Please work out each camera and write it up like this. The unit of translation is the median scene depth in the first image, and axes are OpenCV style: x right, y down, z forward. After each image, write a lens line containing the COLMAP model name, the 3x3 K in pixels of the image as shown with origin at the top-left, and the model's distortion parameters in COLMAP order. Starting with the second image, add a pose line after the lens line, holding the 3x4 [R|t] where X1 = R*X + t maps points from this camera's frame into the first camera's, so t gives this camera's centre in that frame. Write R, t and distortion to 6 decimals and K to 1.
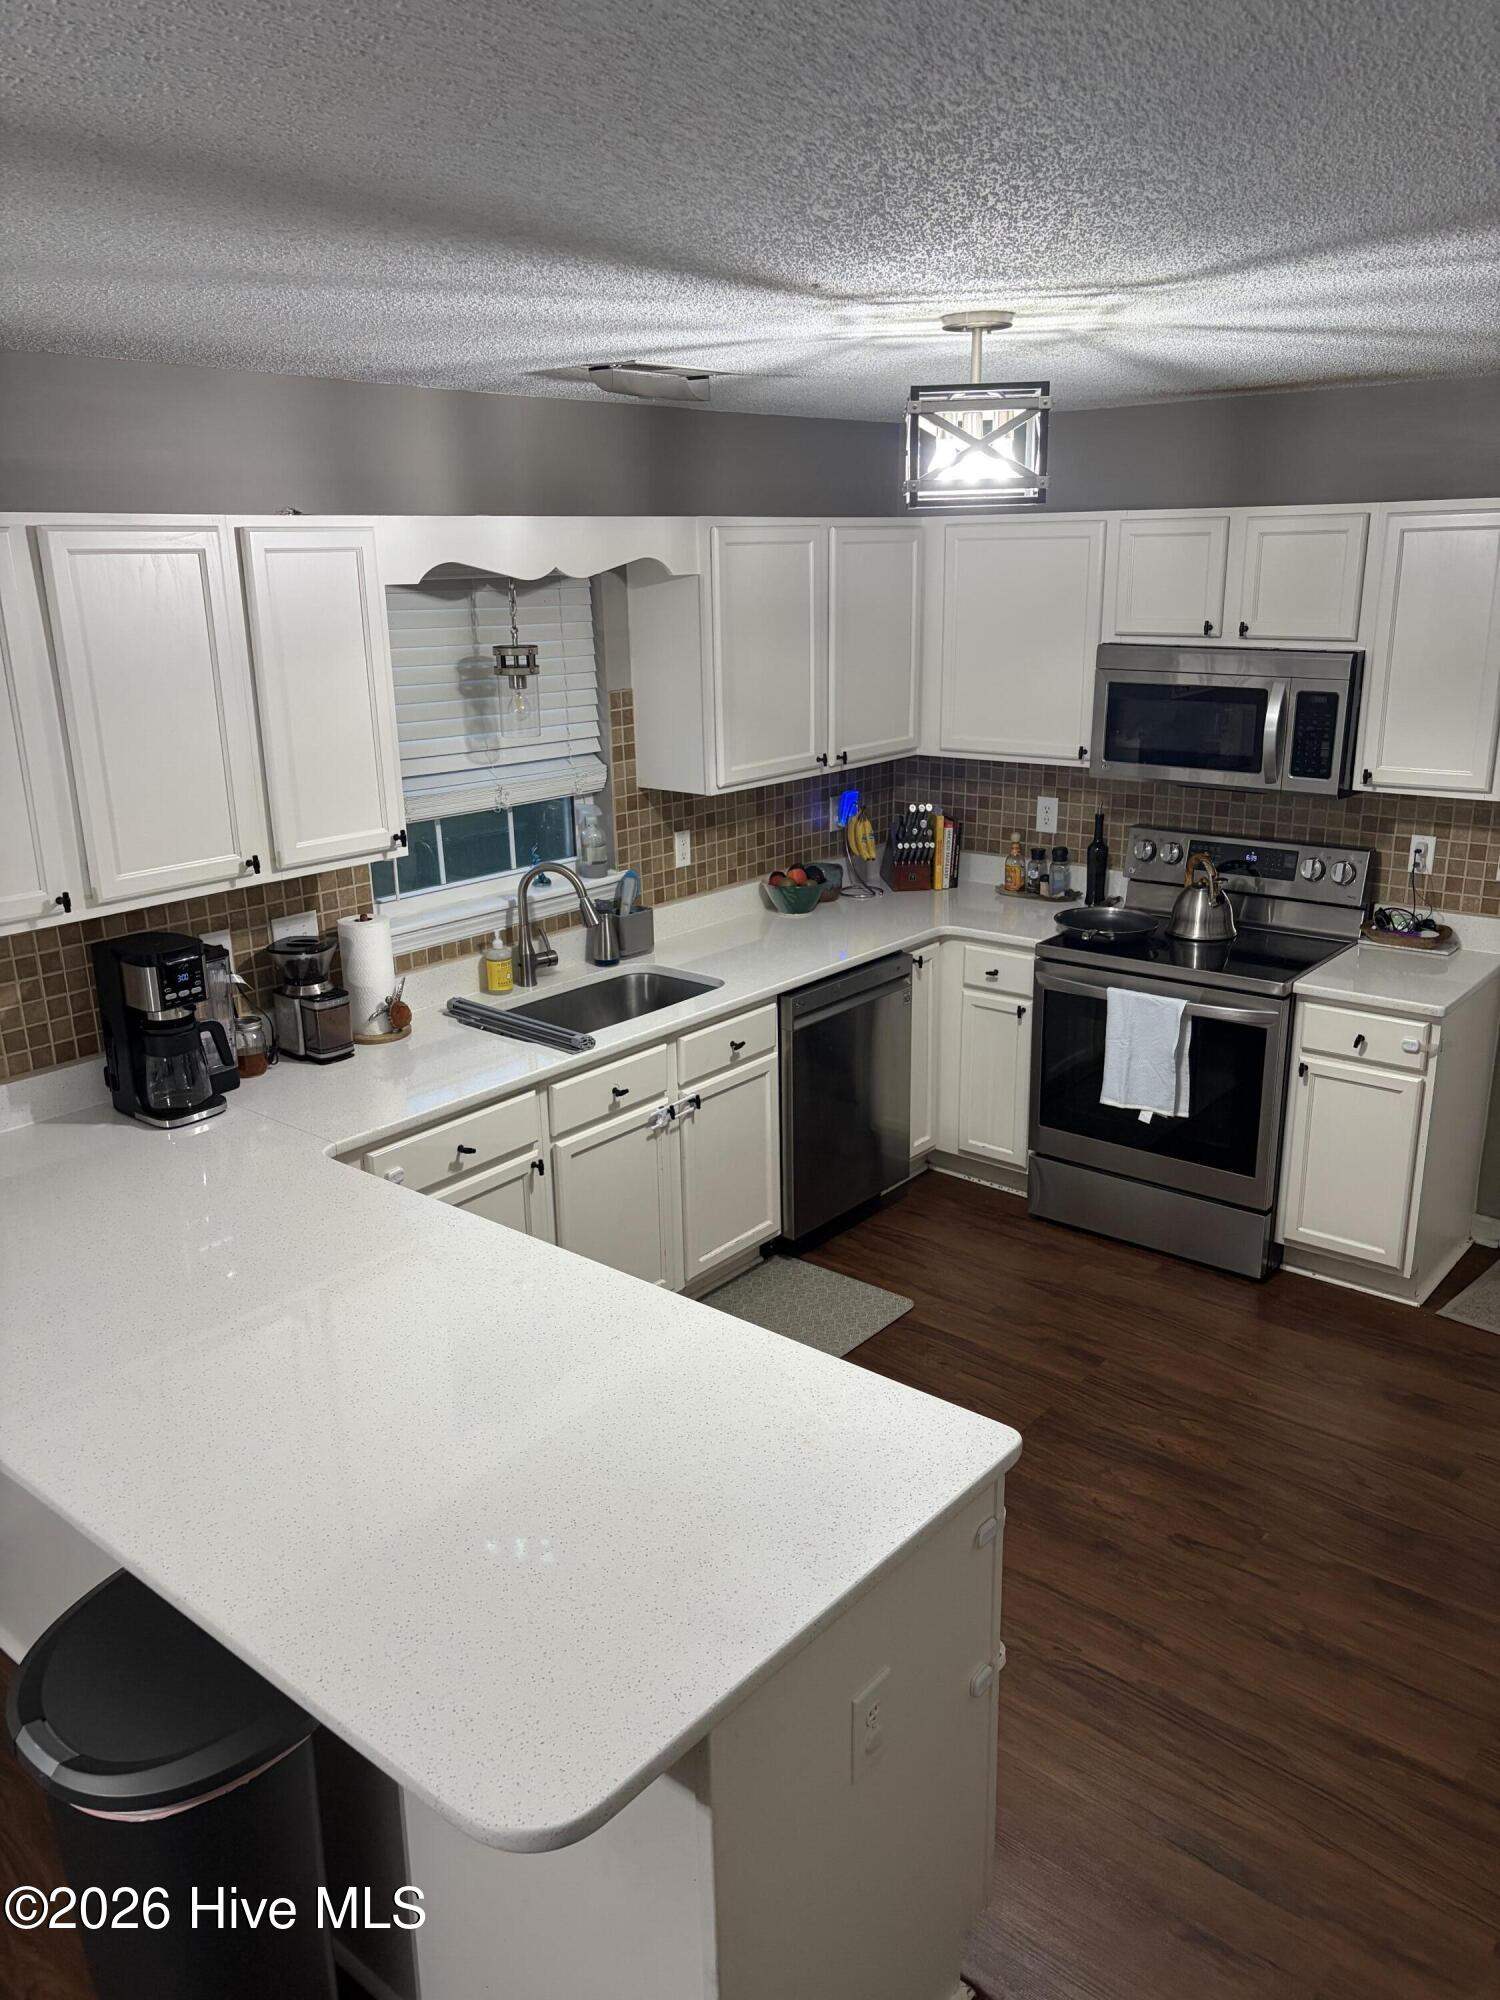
lens RADIAL K [[1490.9, 0, 753.1], [0, 1490.9, 995.2], [0, 0, 1]] dist [0.050886, -0.056937]
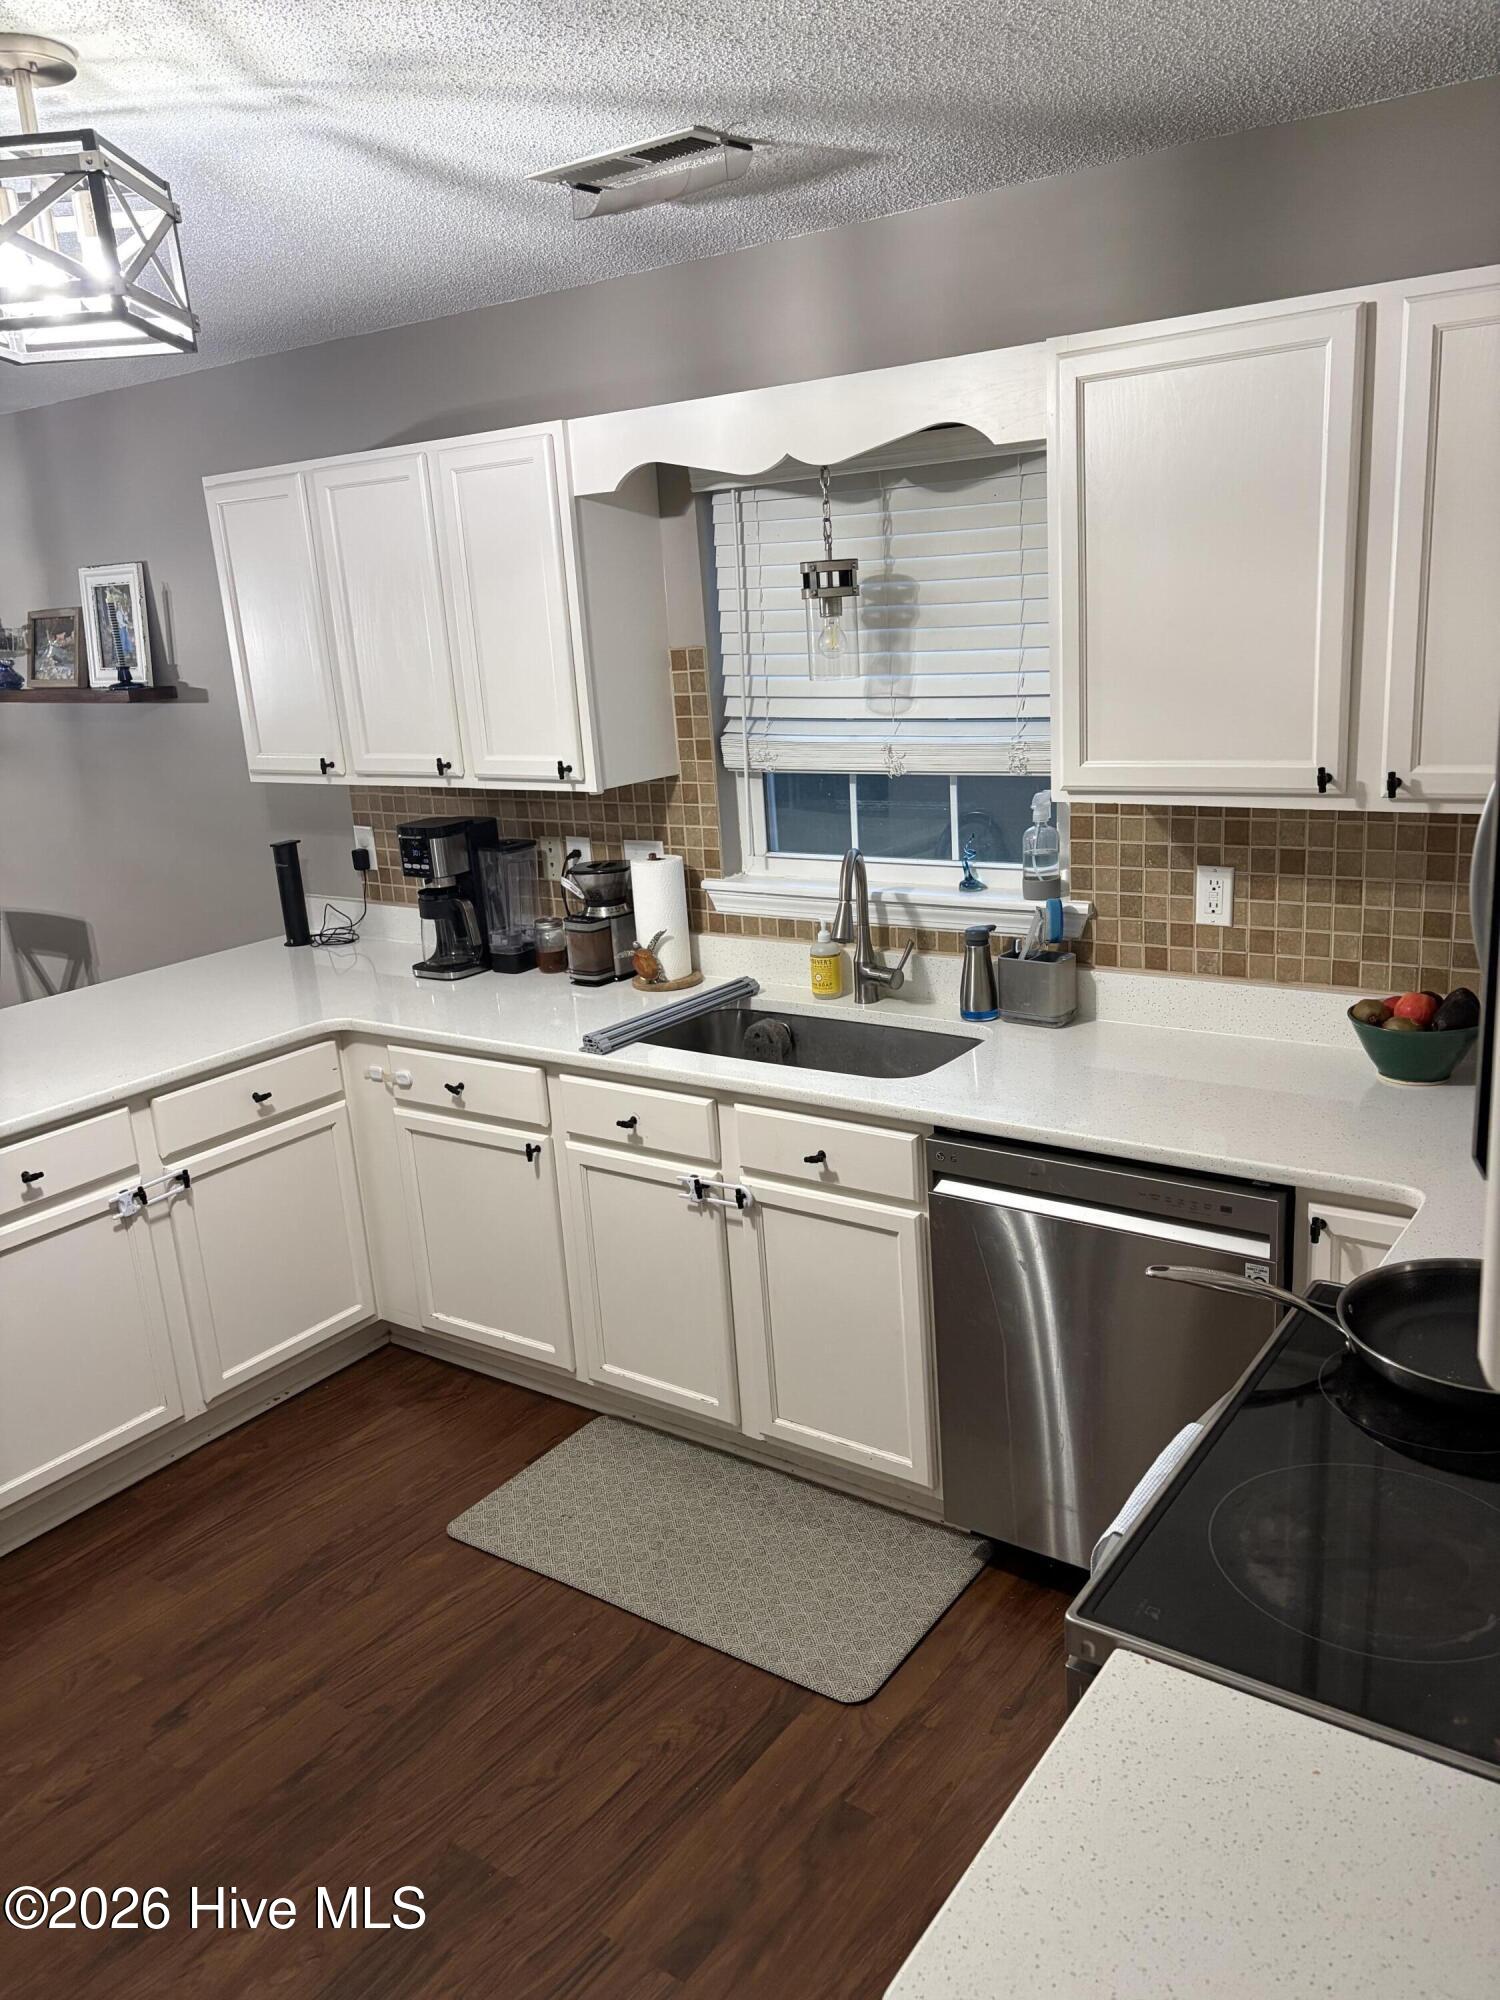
lens RADIAL K [[1490.9, 0, 753.3], [0, 1490.9, 1010.3], [0, 0, 1]] dist [0.050886, -0.056937]
pose [[0.082384, 0.274579, -0.958029, 0.603894], [-0.220966, 0.942403, 0.251099, -0.188526], [0.971796, 0.191005, 0.138312, 0.847835]]
